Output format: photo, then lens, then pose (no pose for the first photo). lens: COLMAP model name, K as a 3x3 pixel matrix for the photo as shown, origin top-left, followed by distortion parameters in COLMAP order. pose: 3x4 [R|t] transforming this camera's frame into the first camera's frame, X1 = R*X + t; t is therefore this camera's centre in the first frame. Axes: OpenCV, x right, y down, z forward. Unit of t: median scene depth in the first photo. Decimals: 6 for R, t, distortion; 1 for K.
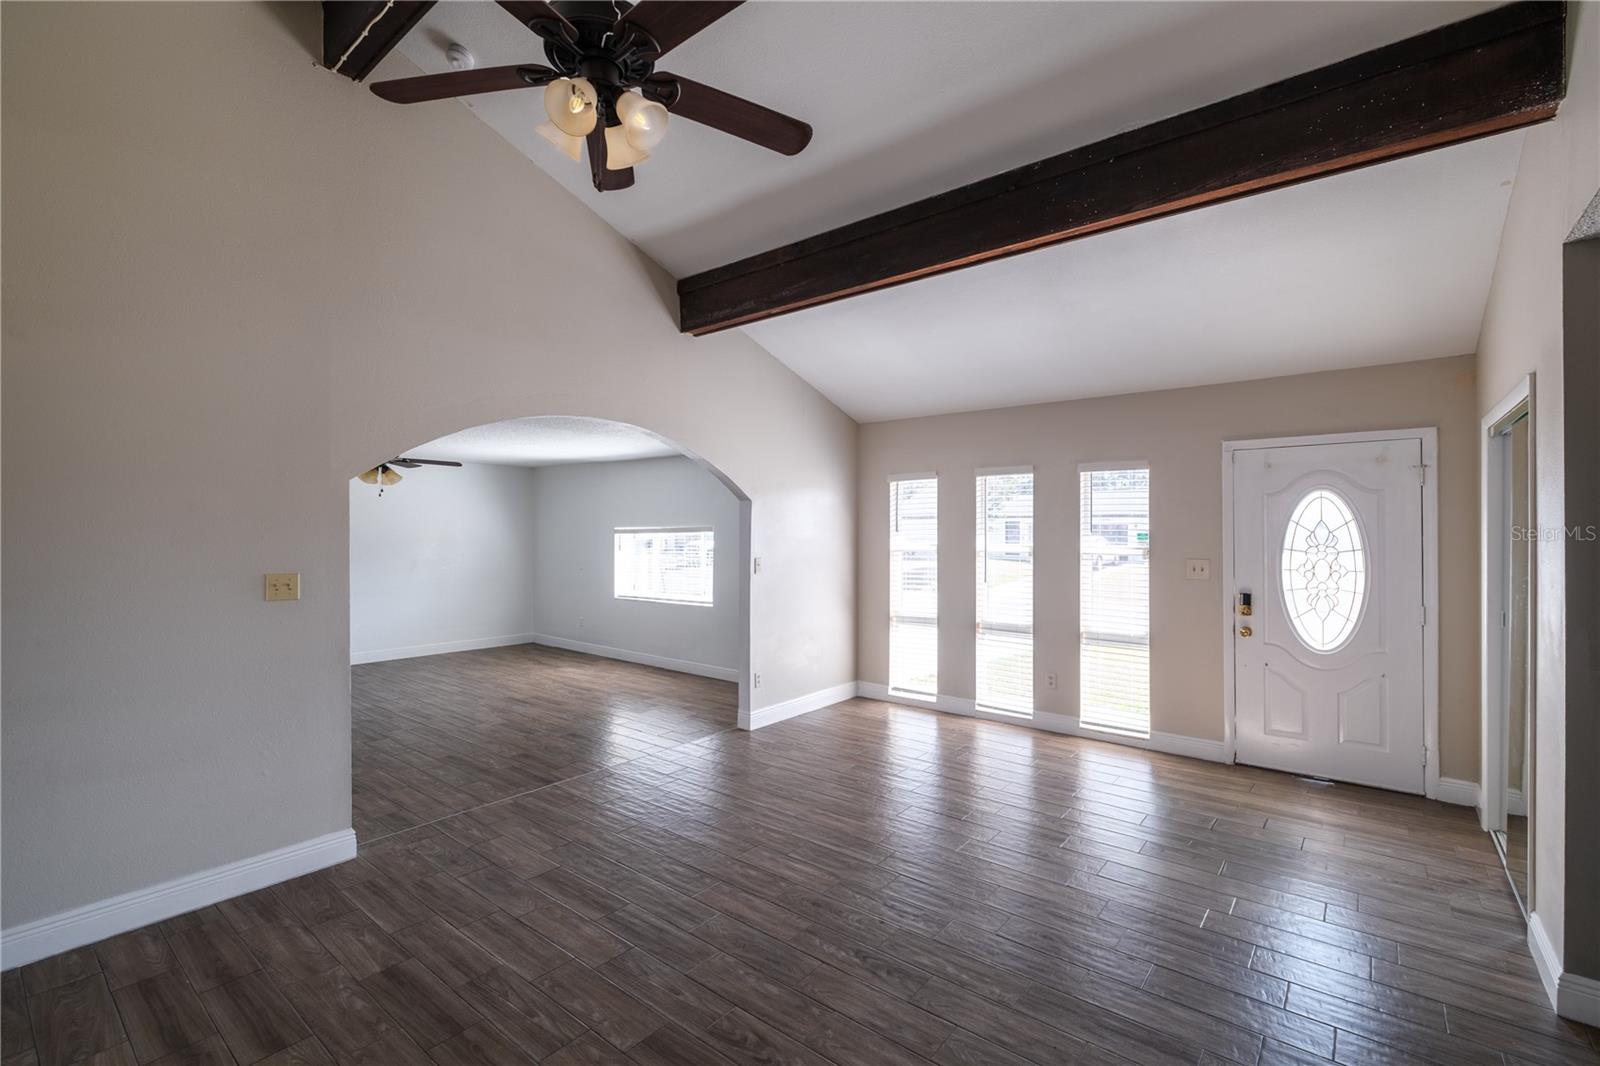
lens RADIAL K [[701.3, 0, 795.9], [0, 701.3, 529.5], [0, 0, 1]] dist [0.004025, -0.004426]
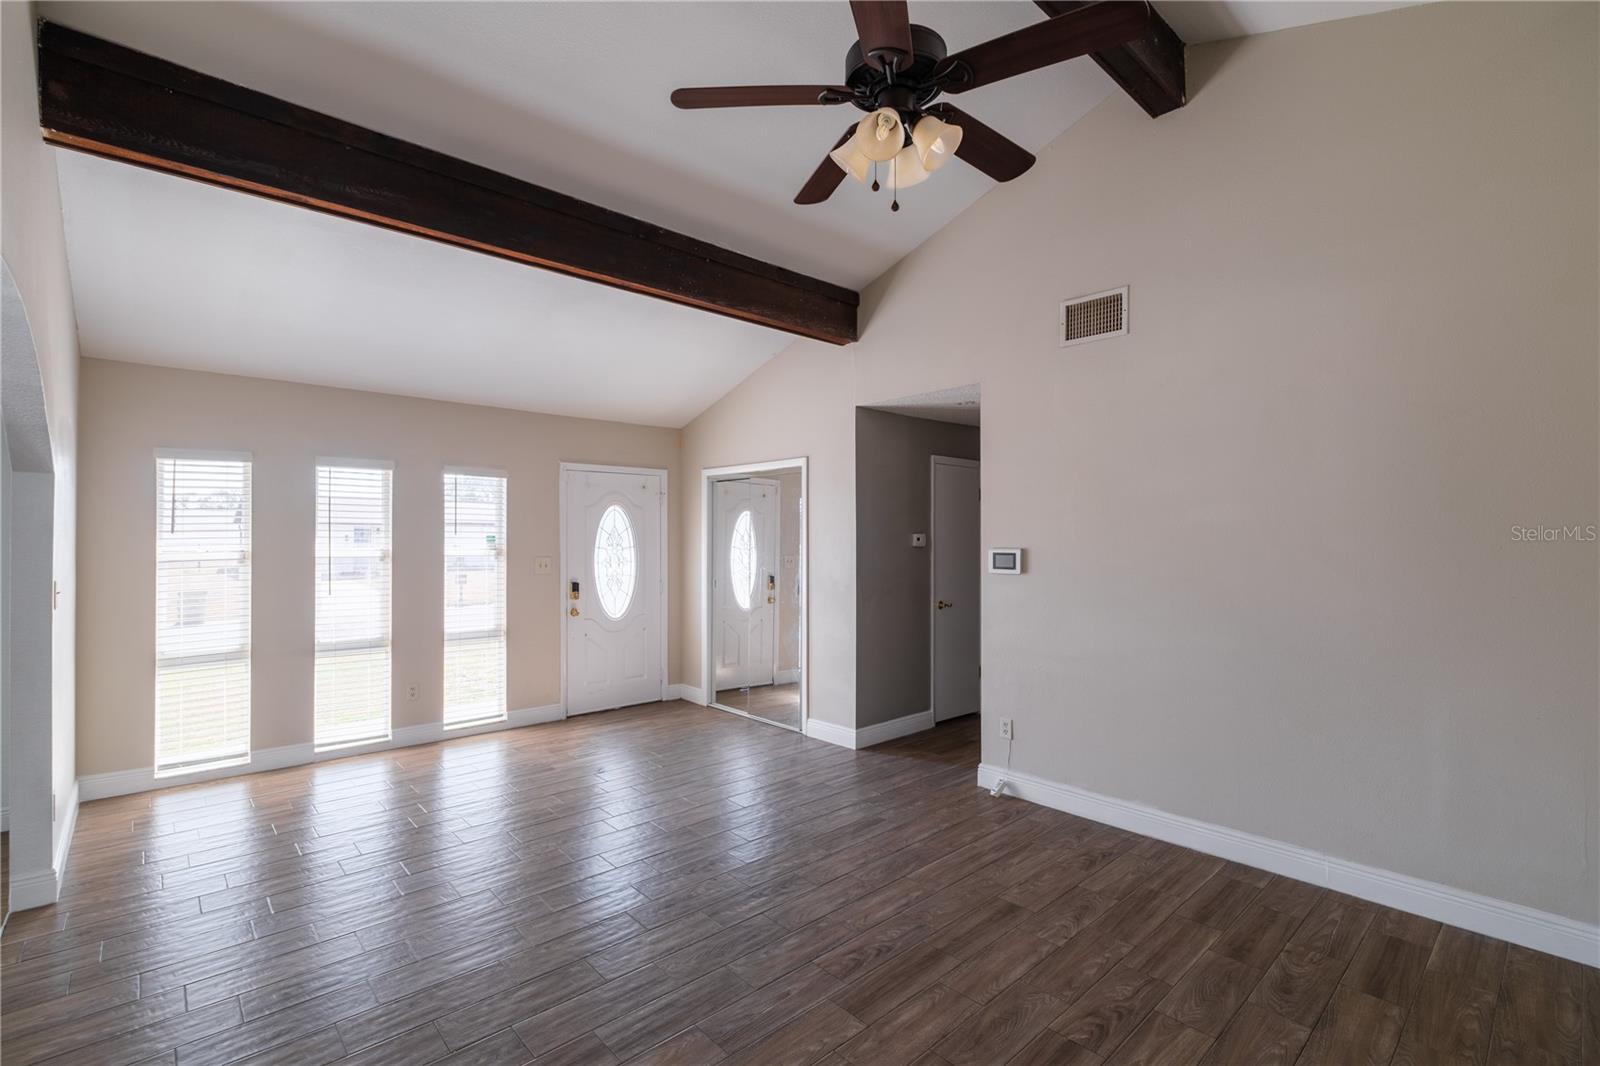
lens RADIAL K [[701.3, 0, 789.8], [0, 701.3, 542.2], [0, 0, 1]] dist [0.004025, -0.004426]
pose [[0.158363, -0.010444, 0.987326, -0.524222], [-0.009662, 0.999880, 0.012127, -0.001939], [-0.987334, -0.011460, 0.158243, 0.379407]]
